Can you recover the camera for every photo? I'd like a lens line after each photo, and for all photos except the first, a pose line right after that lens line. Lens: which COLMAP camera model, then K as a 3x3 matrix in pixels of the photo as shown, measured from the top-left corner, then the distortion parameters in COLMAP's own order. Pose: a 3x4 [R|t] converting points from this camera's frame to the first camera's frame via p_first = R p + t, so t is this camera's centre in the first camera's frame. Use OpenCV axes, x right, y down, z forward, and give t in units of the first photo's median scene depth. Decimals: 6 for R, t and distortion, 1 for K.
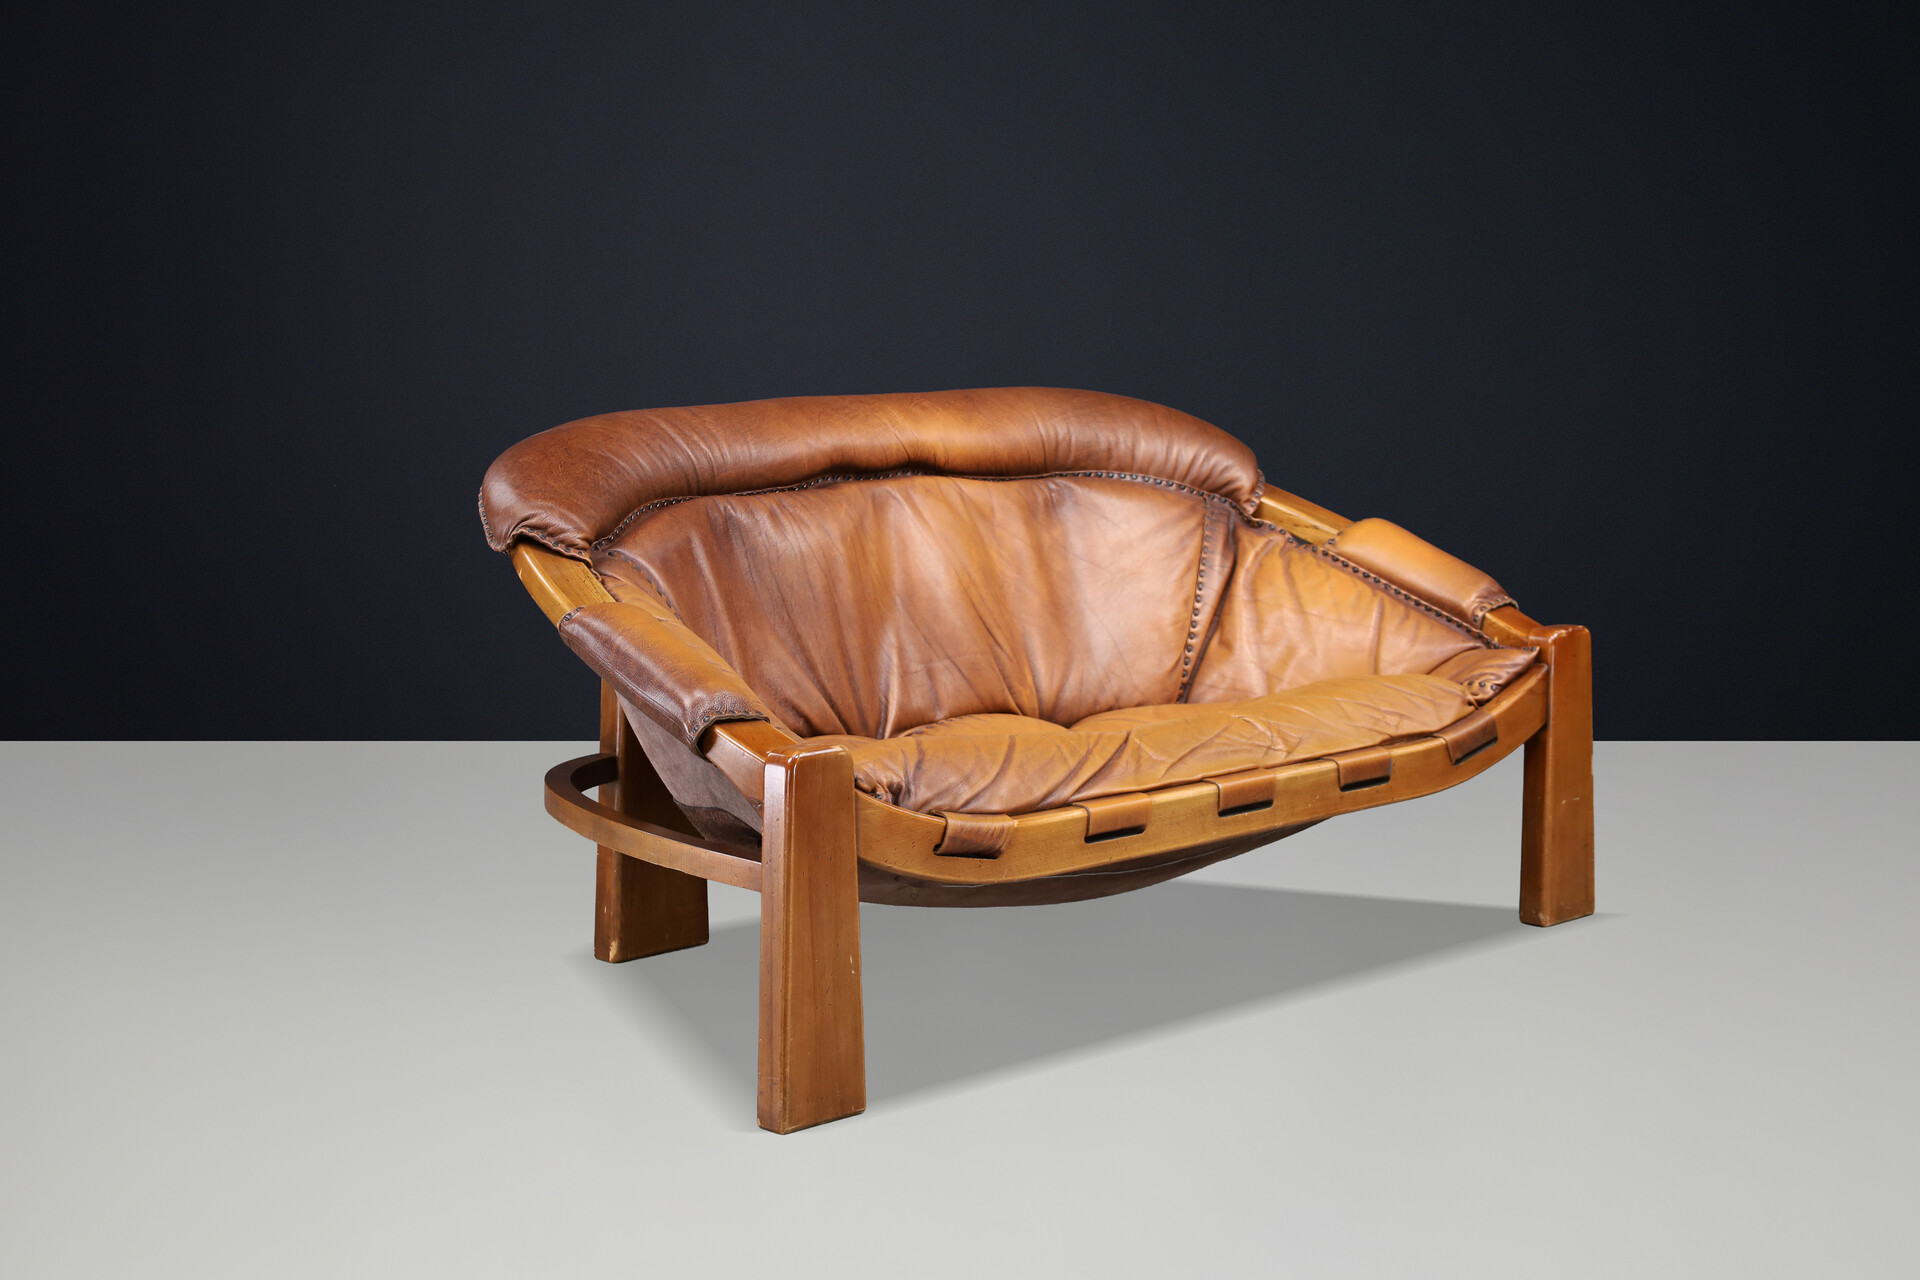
lens RADIAL K [[3064.1, 0, 960.0], [0, 3064.1, 640.0], [0, 0, 1]] dist [-0.009410, -0.024048]
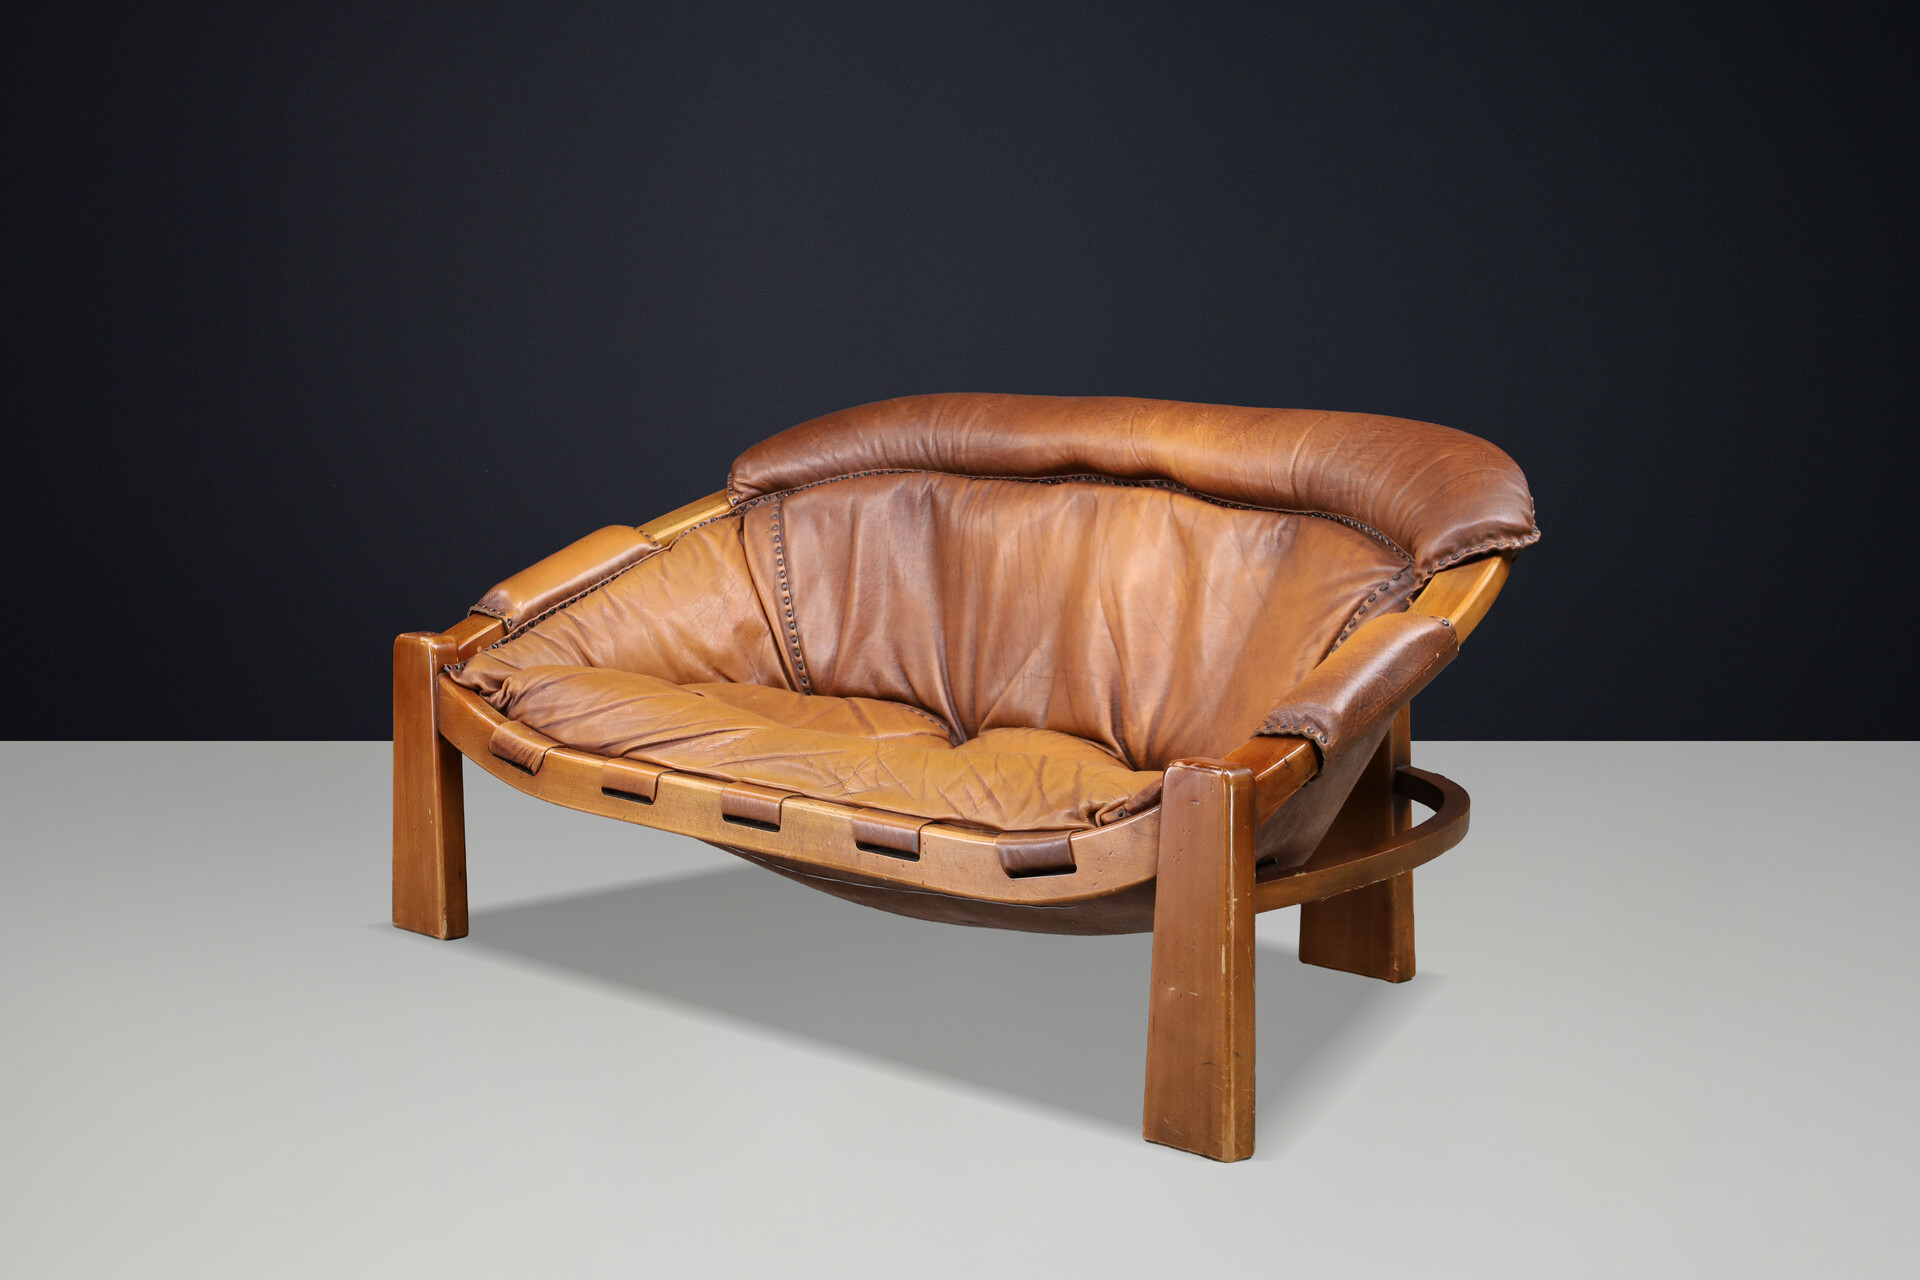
lens RADIAL K [[3064.1, 0, 960.0], [0, 3064.1, 640.0], [0, 0, 1]] dist [-0.009410, -0.024048]
pose [[0.011633, 0.134202, -0.990886, 0.959402], [-0.139341, 0.981502, 0.131296, -0.126938], [0.990176, 0.136543, 0.030117, 0.938979]]
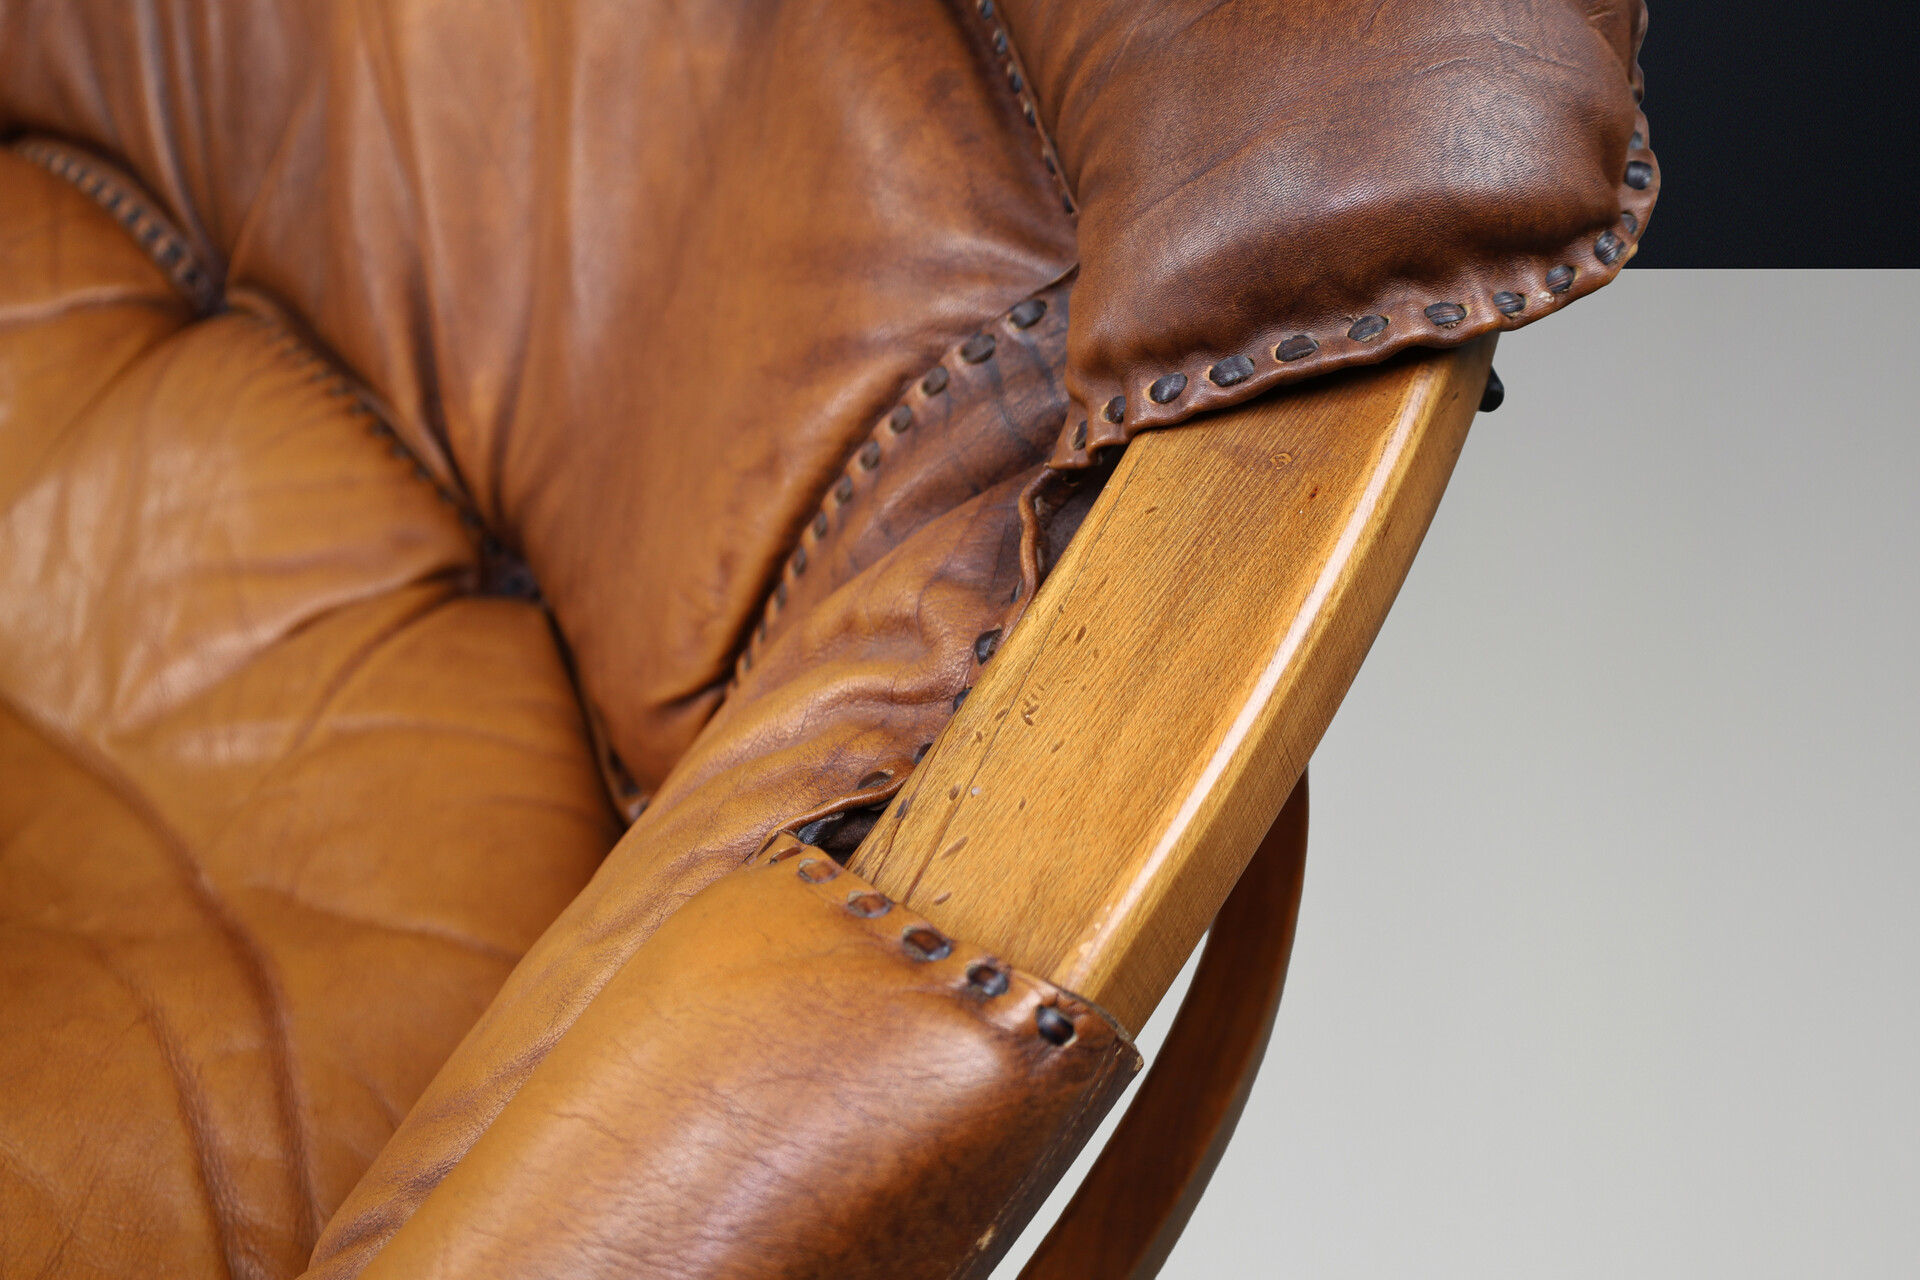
lens RADIAL K [[1978.8, 0, 960.0], [0, 1978.8, 640.0], [0, 0, 1]] dist [-0.006535, 0.002385]
pose [[-0.076882, 0.643098, -0.761915, 0.209314], [-0.103247, 0.754933, 0.647623, -0.119357], [0.991680, 0.128456, 0.008357, 1.084081]]
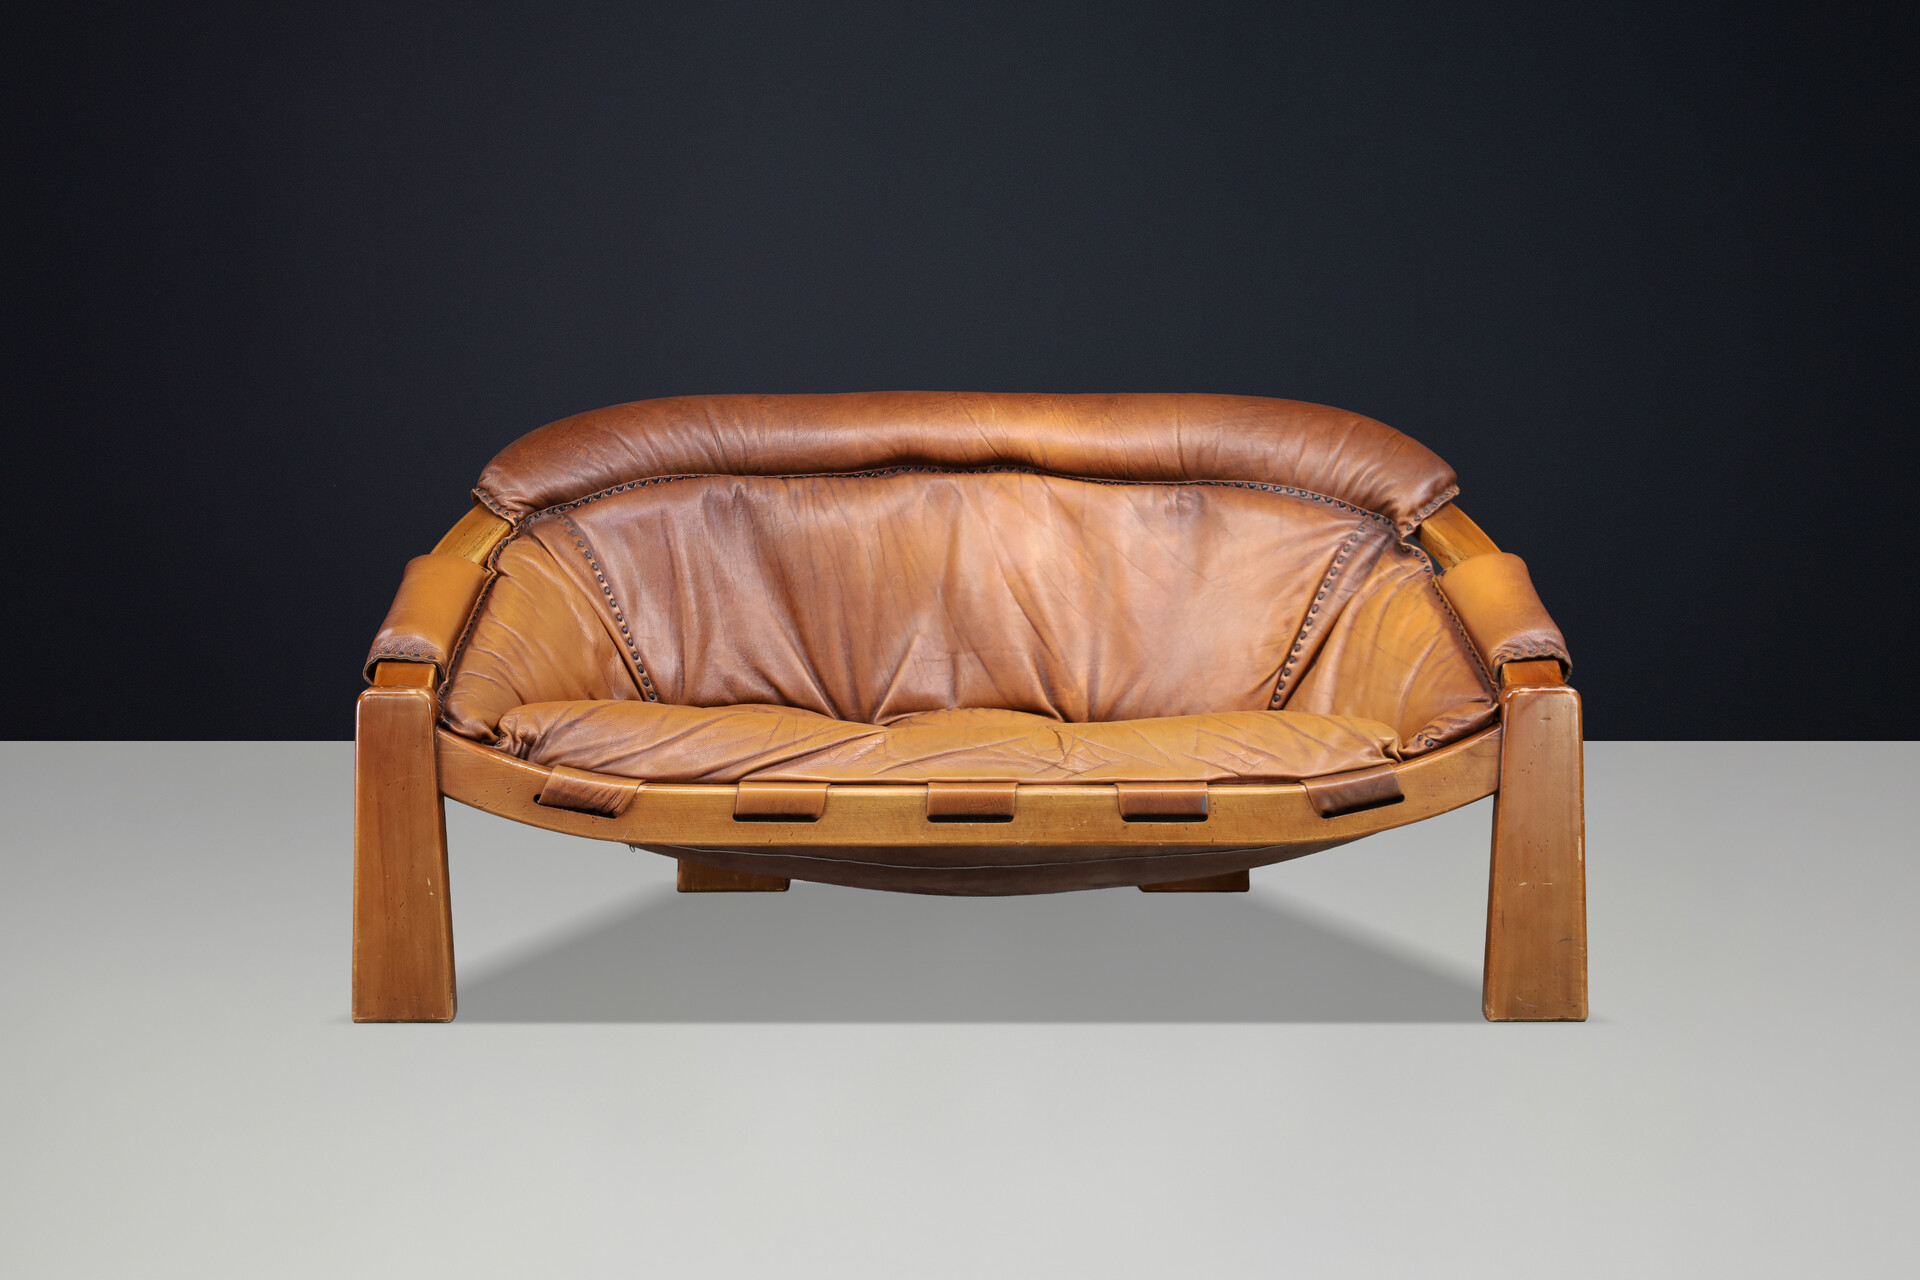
lens RADIAL K [[3064.1, 0, 960.0], [0, 3064.1, 640.0], [0, 0, 1]] dist [-0.009410, -0.024048]
pose [[0.721307, 0.092991, -0.686344, 0.696043], [-0.094236, 0.994907, 0.035762, -0.033849], [0.686174, 0.038883, 0.726397, 0.254904]]
